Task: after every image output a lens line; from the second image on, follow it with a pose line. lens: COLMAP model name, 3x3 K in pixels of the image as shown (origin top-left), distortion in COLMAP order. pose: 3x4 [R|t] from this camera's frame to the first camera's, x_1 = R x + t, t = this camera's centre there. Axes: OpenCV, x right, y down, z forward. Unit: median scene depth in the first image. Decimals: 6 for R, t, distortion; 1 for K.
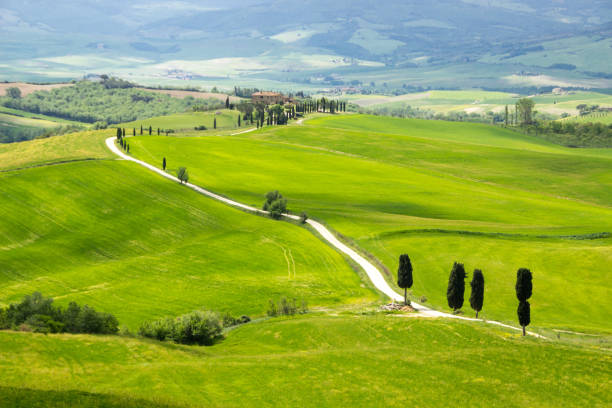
lens RADIAL K [[1851.3, 0, 306.0], [0, 1851.3, 204.0], [0, 0, 1]] dist [0.614918, 0.167857]
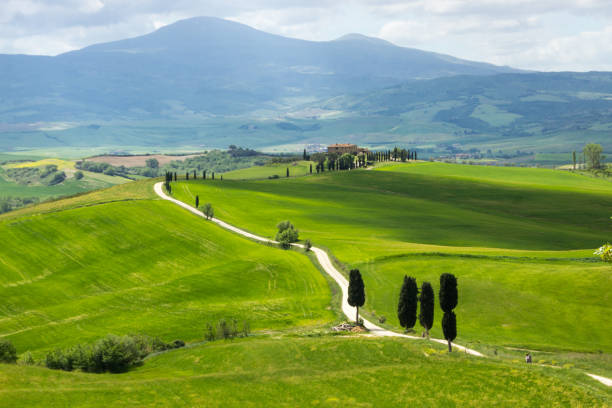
lens RADIAL K [[1627.3, 0, 306.0], [0, 1627.3, 204.0], [0, 0, 1]] dist [0.493539, 0.308615]
pose [[0.996340, -0.024405, -0.081922, 0.067475], [0.021375, 0.999062, -0.037661, 0.017394], [0.082764, 0.035773, 0.995927, 0.141828]]
